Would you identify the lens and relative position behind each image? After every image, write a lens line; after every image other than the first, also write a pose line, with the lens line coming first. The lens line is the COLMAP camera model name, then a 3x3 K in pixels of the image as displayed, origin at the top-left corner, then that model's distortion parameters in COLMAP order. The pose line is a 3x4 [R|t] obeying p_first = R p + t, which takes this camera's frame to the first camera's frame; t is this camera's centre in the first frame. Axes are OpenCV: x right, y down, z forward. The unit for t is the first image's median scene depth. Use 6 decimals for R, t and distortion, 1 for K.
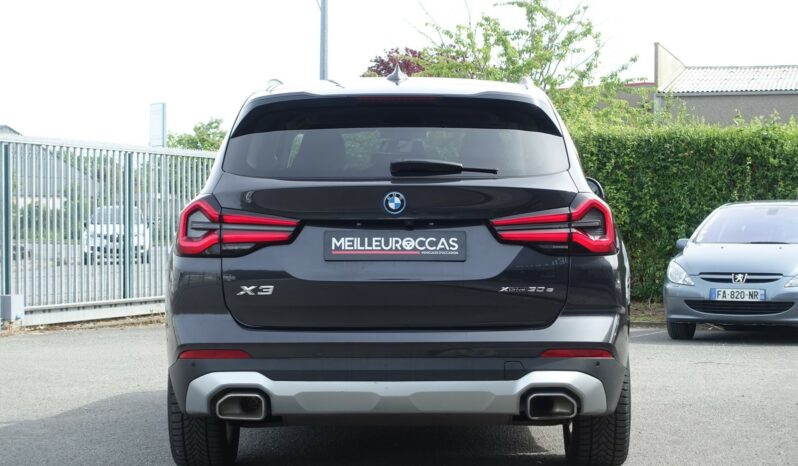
lens RADIAL K [[1670.9, 0, 399.0], [0, 1670.9, 233.0], [0, 0, 1]] dist [-0.050006, -0.516054]
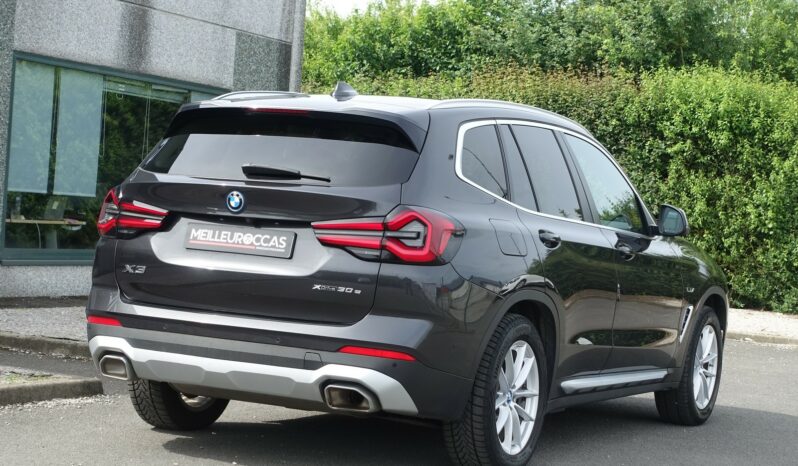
lens RADIAL K [[1670.9, 0, 399.0], [0, 1670.9, 233.0], [0, 0, 1]] dist [-0.050006, -0.516054]
pose [[0.904725, 0.076810, -0.419014, 0.566138], [-0.088140, 0.996078, -0.007716, 0.002116], [0.416778, 0.043913, 0.907947, 0.025201]]
